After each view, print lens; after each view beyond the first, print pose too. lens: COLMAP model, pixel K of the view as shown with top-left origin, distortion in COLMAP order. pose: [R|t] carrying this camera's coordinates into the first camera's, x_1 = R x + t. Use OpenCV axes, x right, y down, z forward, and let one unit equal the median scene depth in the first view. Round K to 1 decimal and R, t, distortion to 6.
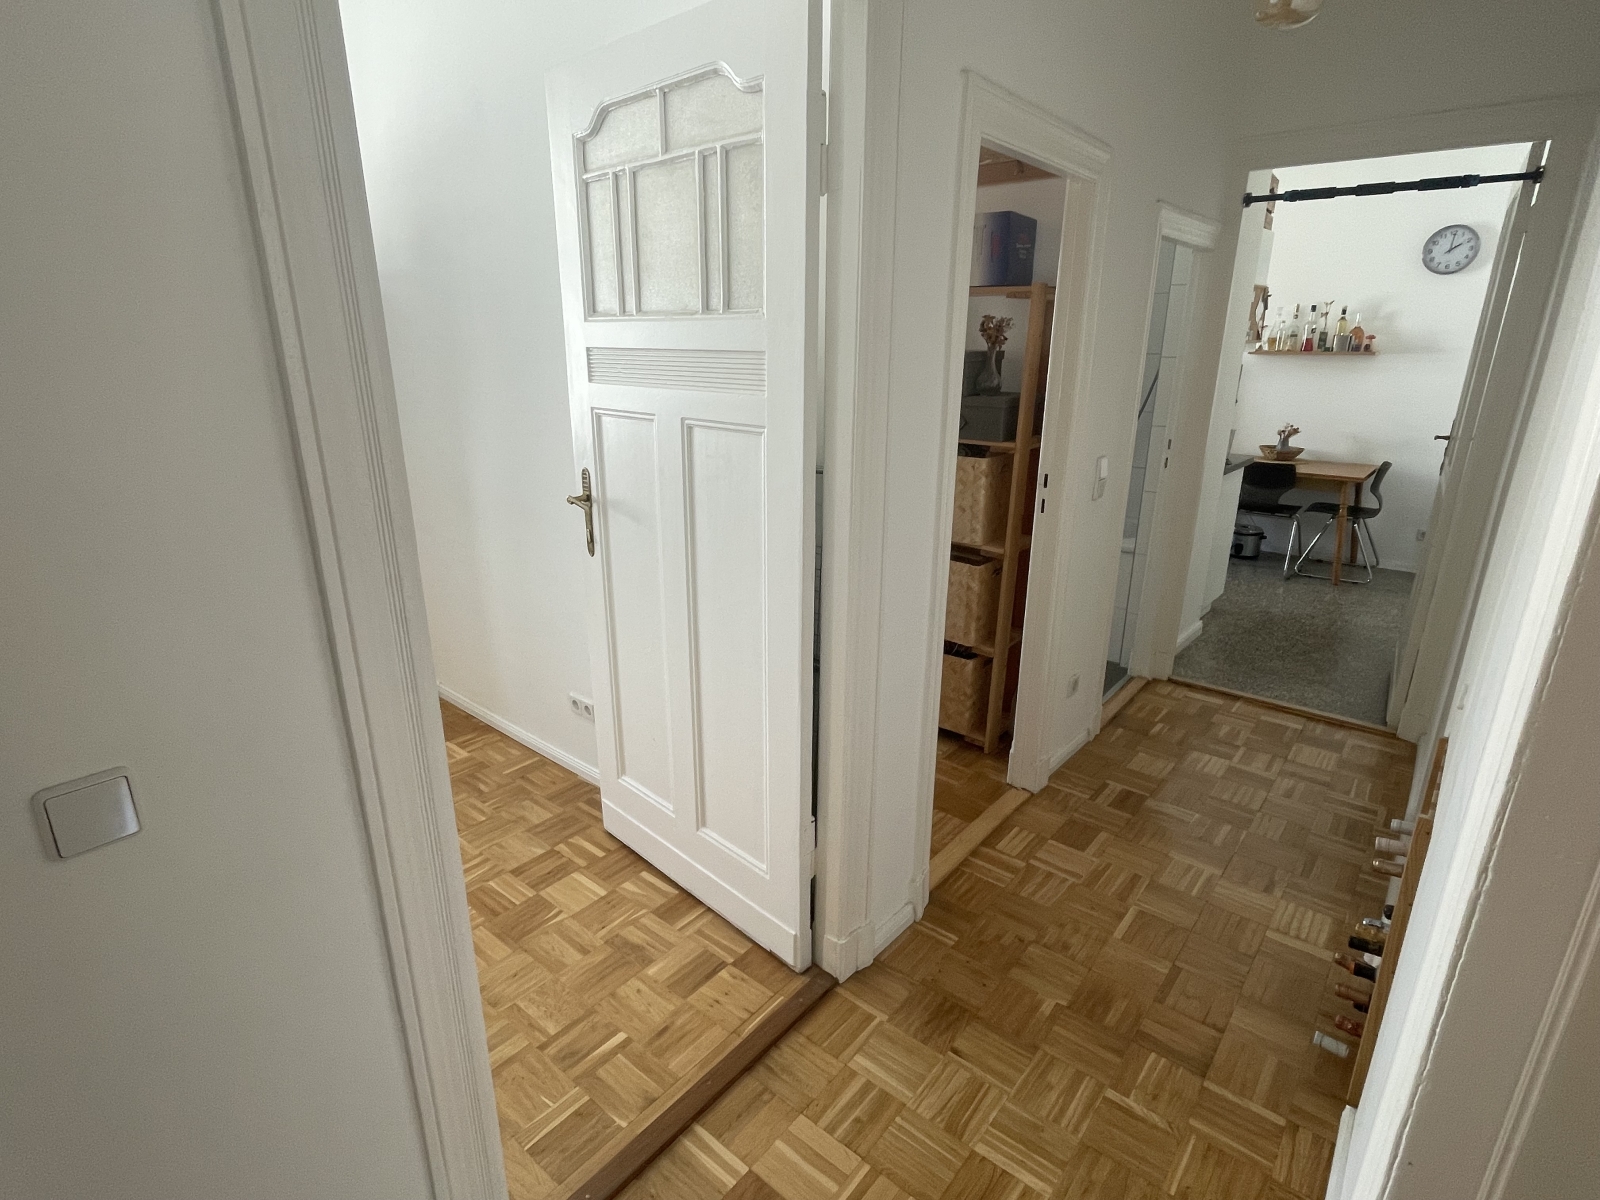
lens RADIAL K [[808.0, 0, 805.8], [0, 808.0, 597.5], [0, 0, 1]] dist [0.001630, 0.000126]
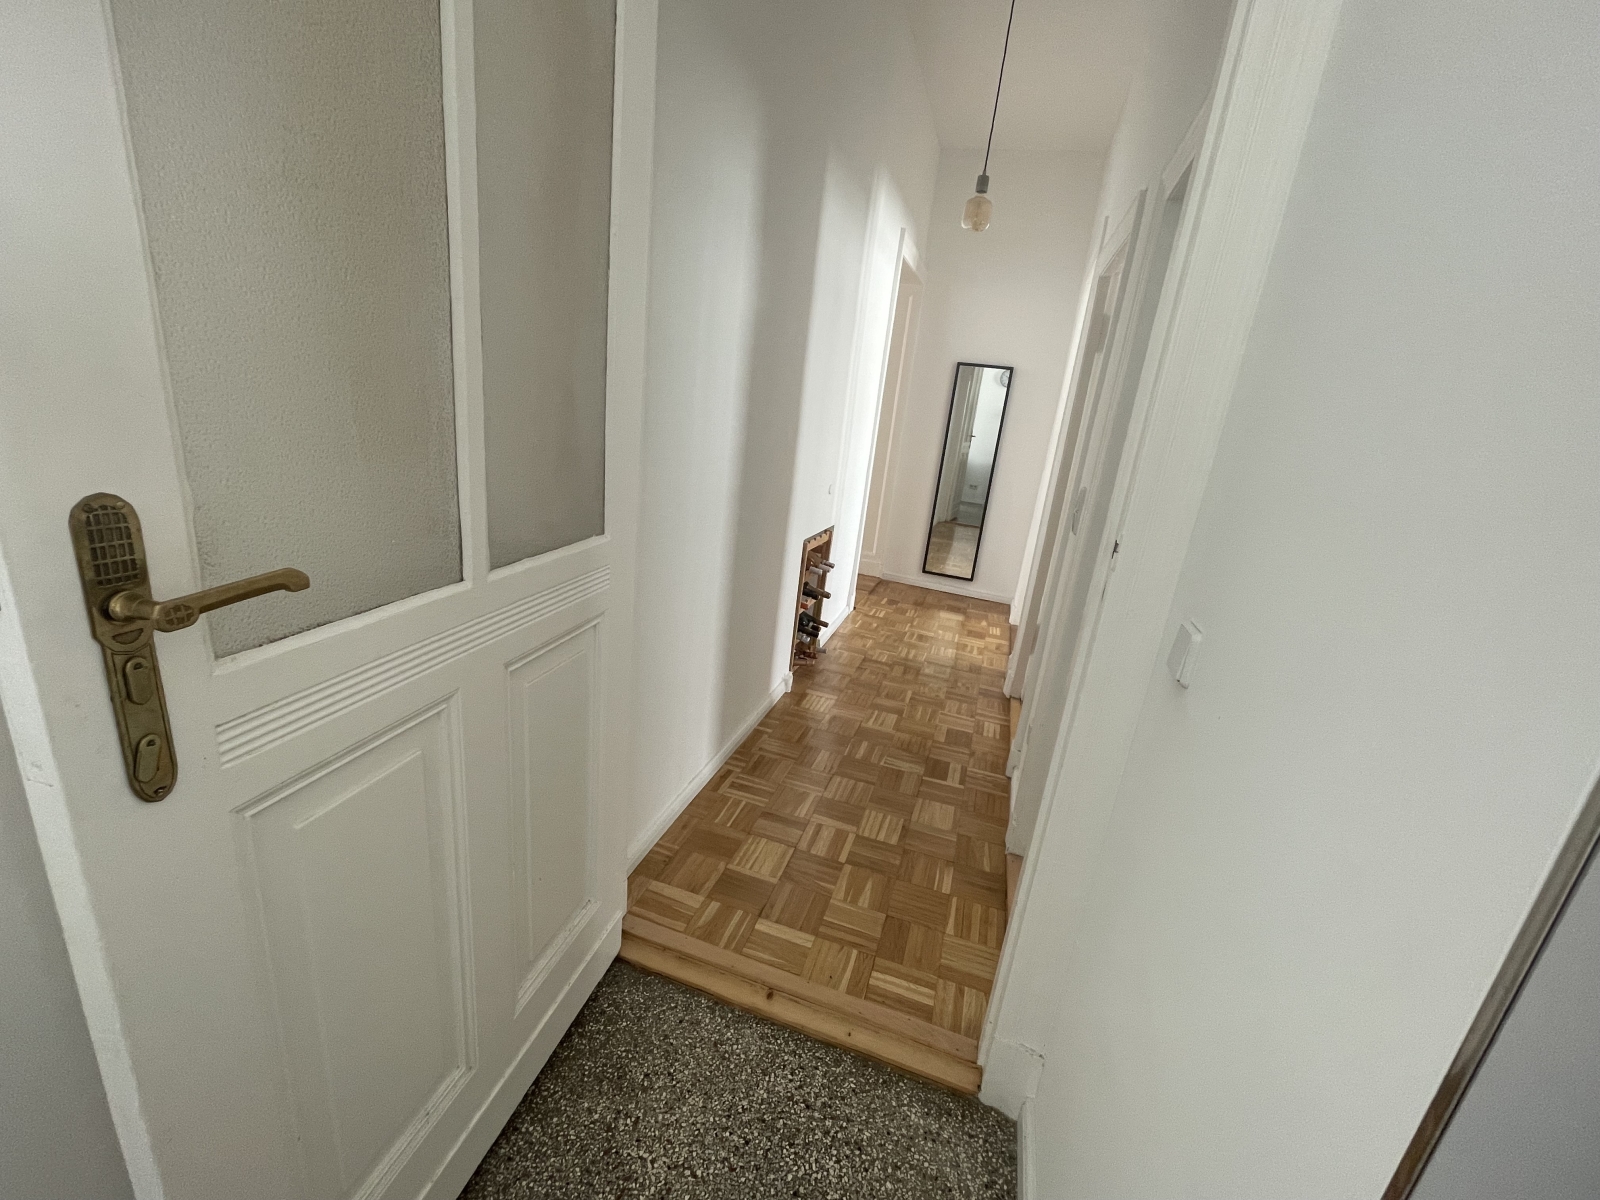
lens RADIAL K [[658.8, 0, 802.6], [0, 658.8, 596.4], [0, 0, 1]] dist [-0.001001, -0.000019]
pose [[-0.918532, 0.003034, -0.395335, 0.506957], [-0.227253, 0.814205, 0.534253, -0.212856], [0.323504, 0.580570, -0.747184, 0.807182]]
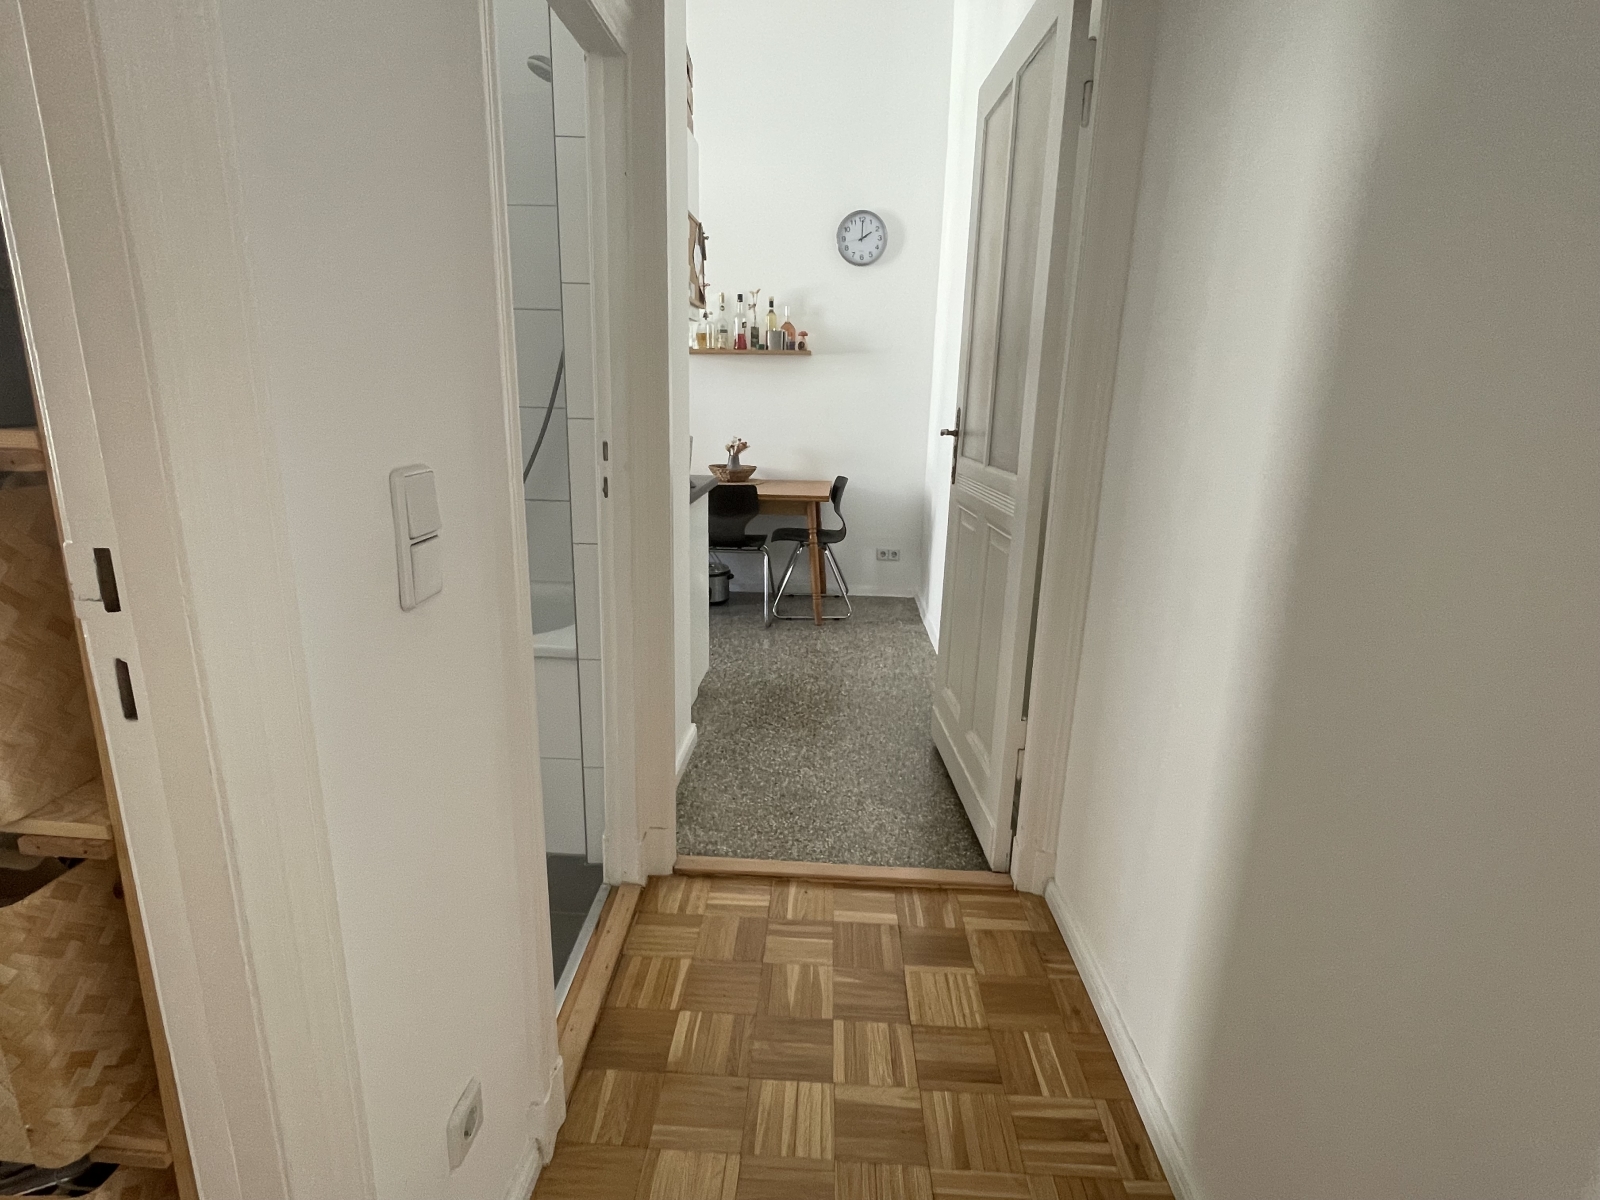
lens RADIAL K [[808.0, 0, 792.1], [0, 808.0, 595.2], [0, 0, 1]] dist [0.001630, 0.000126]
pose [[0.798659, -0.135361, 0.586363, 0.155781], [0.165427, 0.986219, 0.002347, -0.054669], [-0.578600, 0.095126, 0.810045, 0.353672]]
